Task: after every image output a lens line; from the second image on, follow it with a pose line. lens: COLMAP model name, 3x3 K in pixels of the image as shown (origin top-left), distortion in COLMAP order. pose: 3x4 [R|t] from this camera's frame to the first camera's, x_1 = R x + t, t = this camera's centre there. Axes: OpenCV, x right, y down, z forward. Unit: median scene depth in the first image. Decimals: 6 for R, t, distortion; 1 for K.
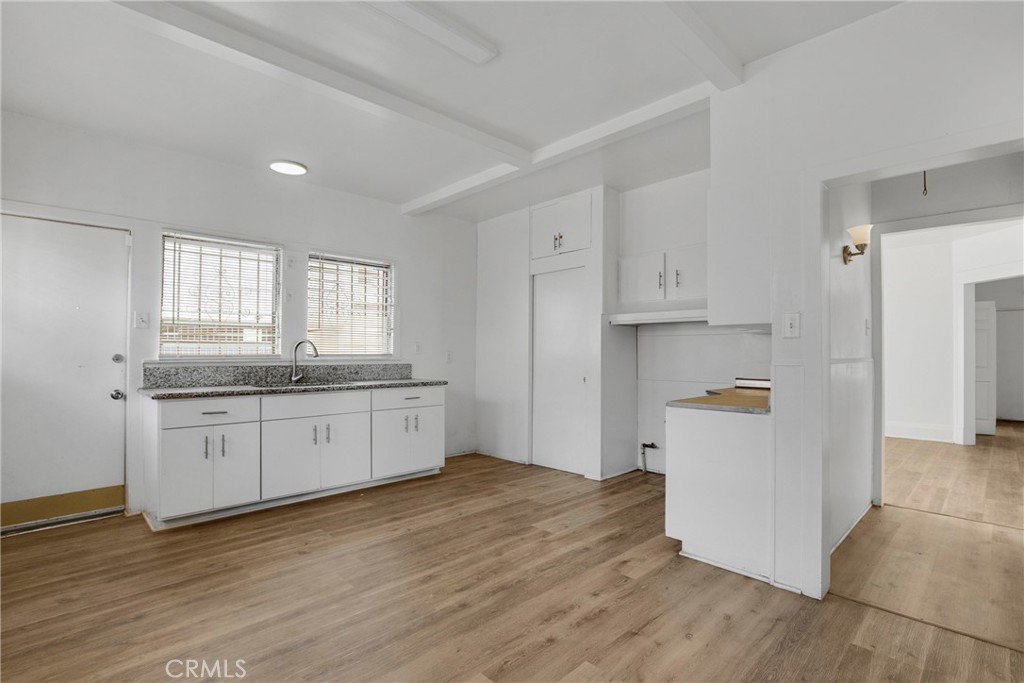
lens RADIAL K [[489.0, 0, 514.4], [0, 489.0, 345.7], [0, 0, 1]] dist [-0.014583, 0.000340]
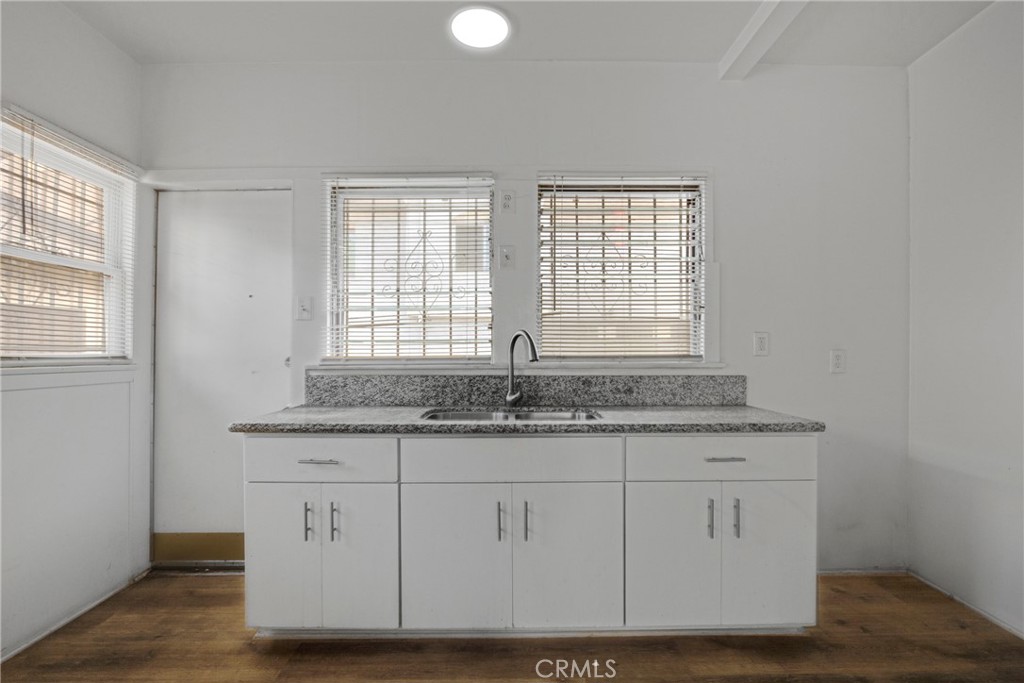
lens RADIAL K [[489.0, 0, 515.7], [0, 489.0, 347.2], [0, 0, 1]] dist [-0.014583, 0.000340]
pose [[0.728269, -0.008681, -0.685236, -0.050907], [0.013141, 0.999913, 0.001299, 0.006102], [0.685165, -0.009951, 0.728320, 0.579422]]
